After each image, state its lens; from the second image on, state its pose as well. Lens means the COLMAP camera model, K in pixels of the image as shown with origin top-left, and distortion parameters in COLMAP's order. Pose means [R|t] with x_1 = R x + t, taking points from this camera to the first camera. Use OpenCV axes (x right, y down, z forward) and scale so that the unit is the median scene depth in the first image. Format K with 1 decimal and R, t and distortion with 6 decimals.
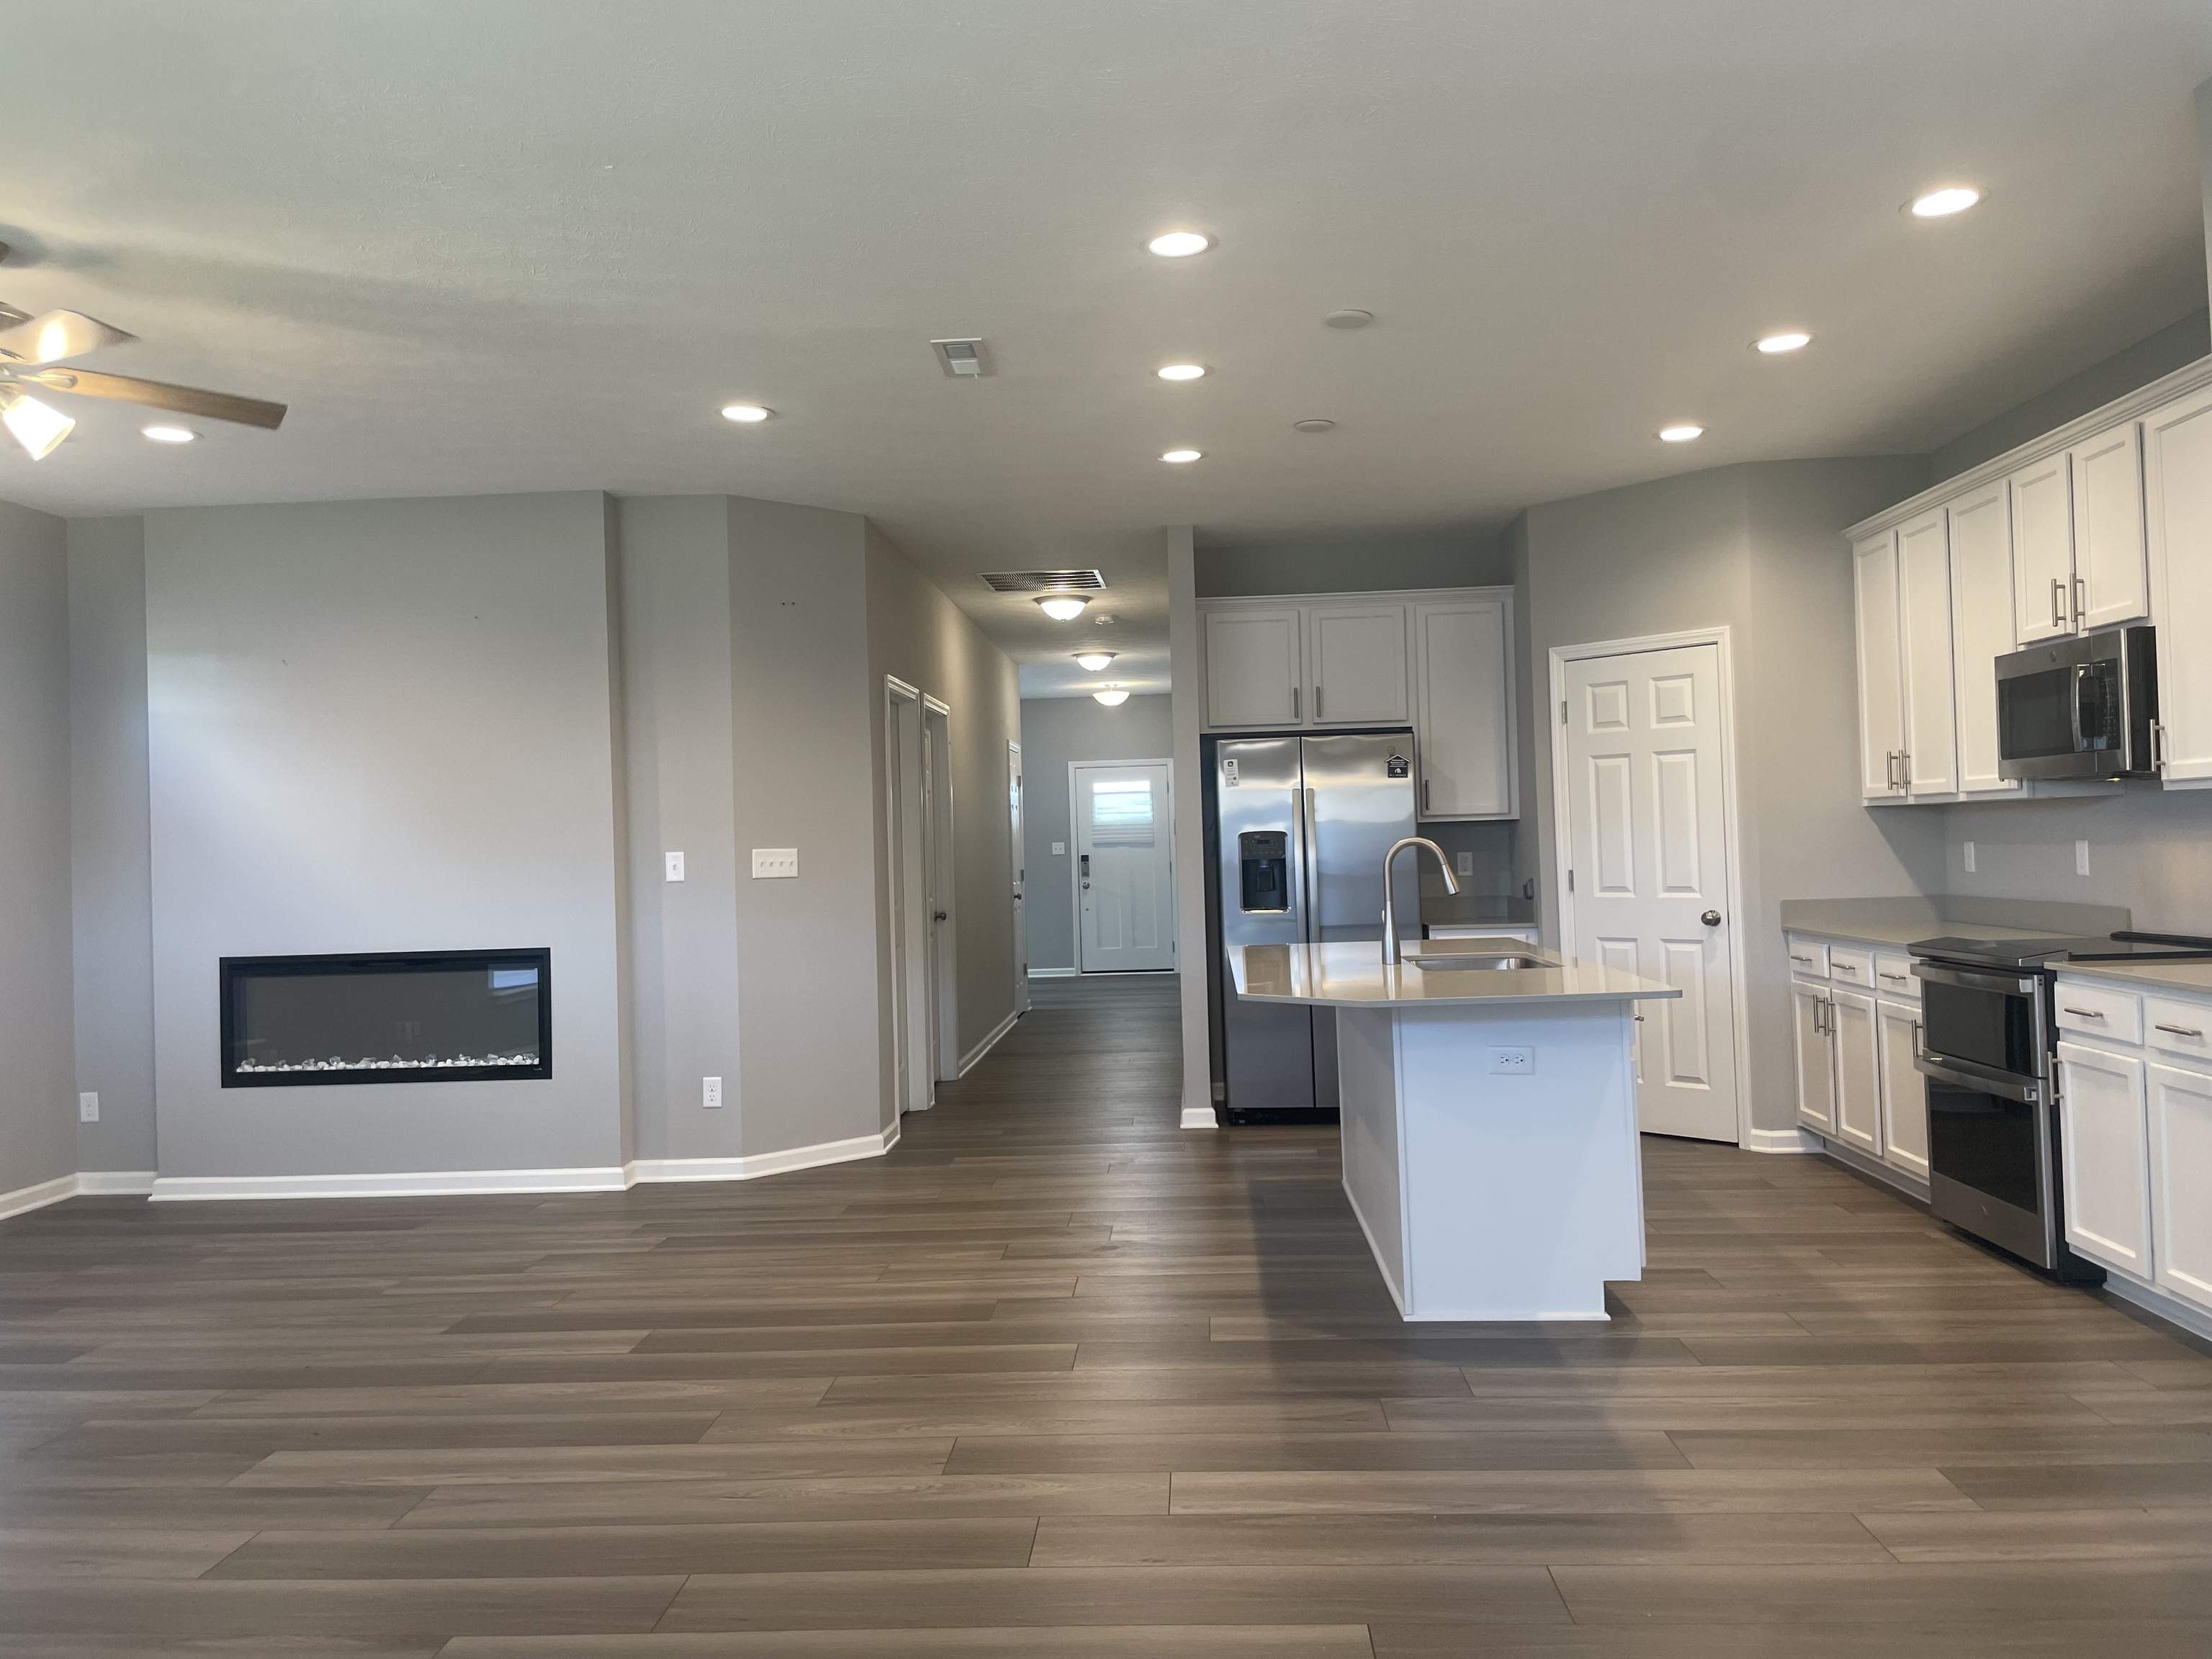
lens RADIAL K [[1686.4, 0, 1109.5], [0, 1686.4, 801.4], [0, 0, 1]] dist [0.089266, -0.133401]
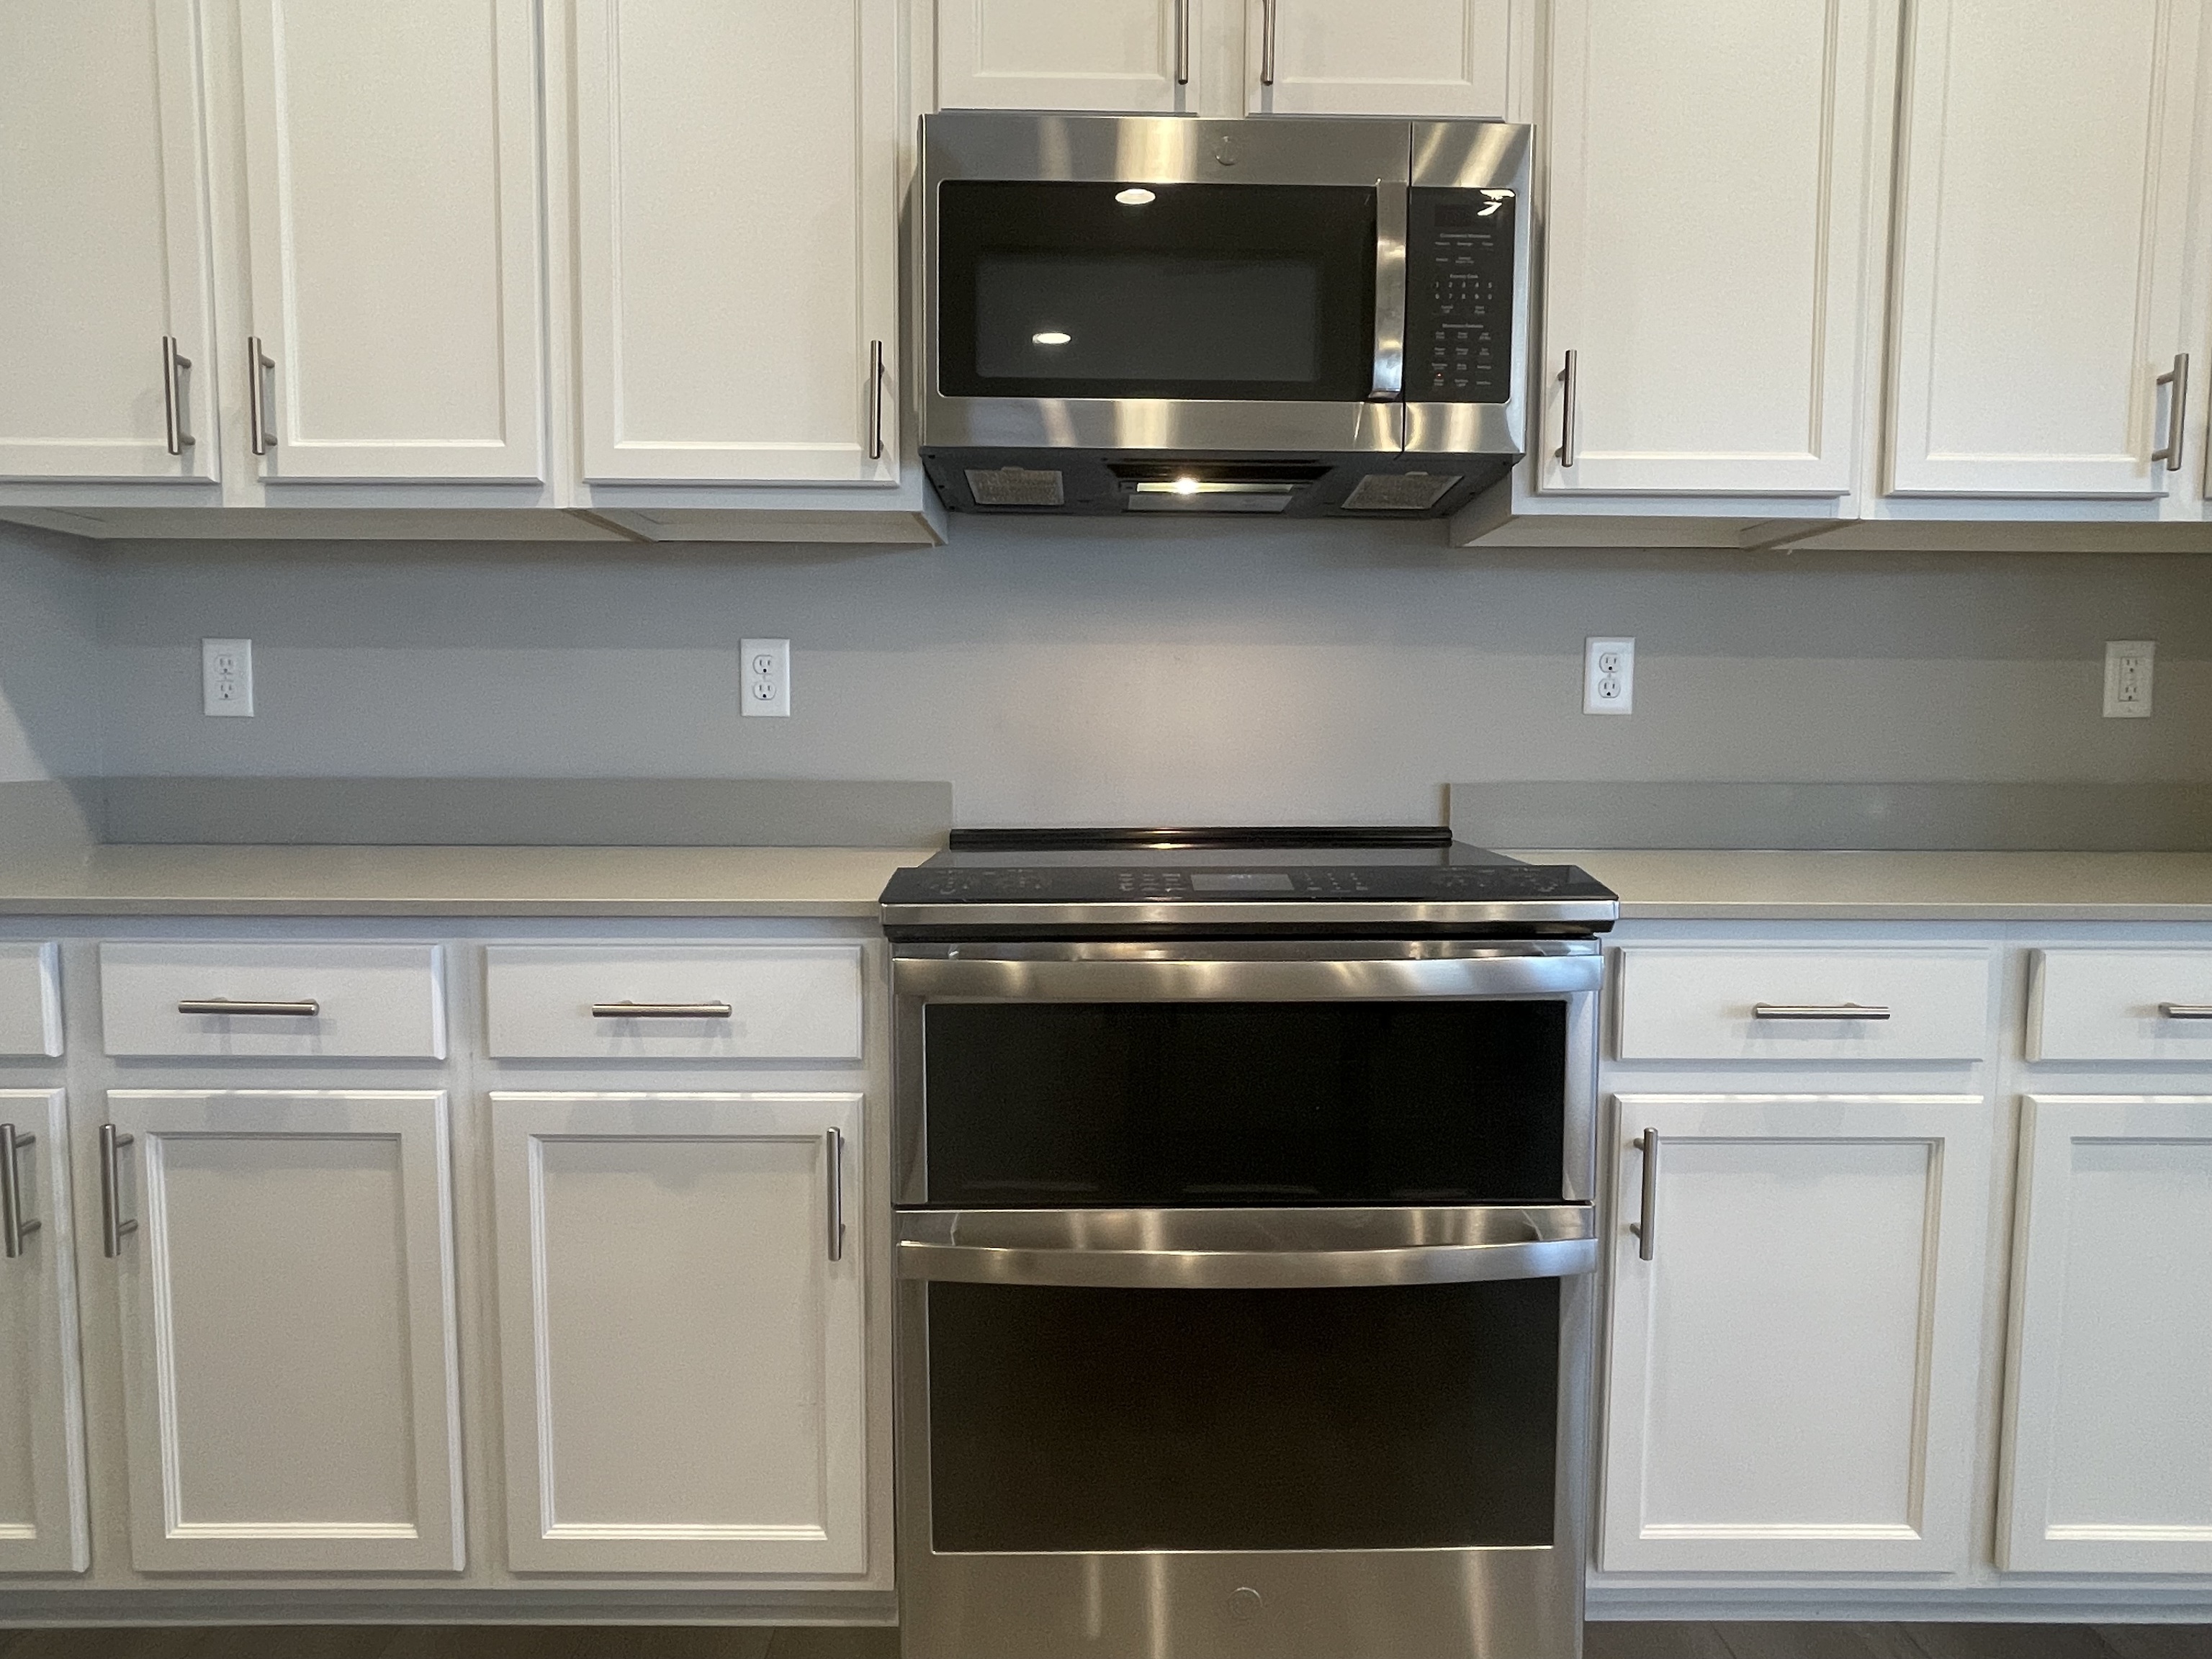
lens RADIAL K [[1310.3, 0, 1106.0], [0, 1310.3, 829.5], [0, 0, 1]] dist [-0.001456, 0.002556]
pose [[-0.053617, -0.039431, 0.997783, 0.181329], [-0.028311, 0.998878, 0.037953, 0.049134], [-0.998160, -0.026213, -0.054673, 0.792546]]
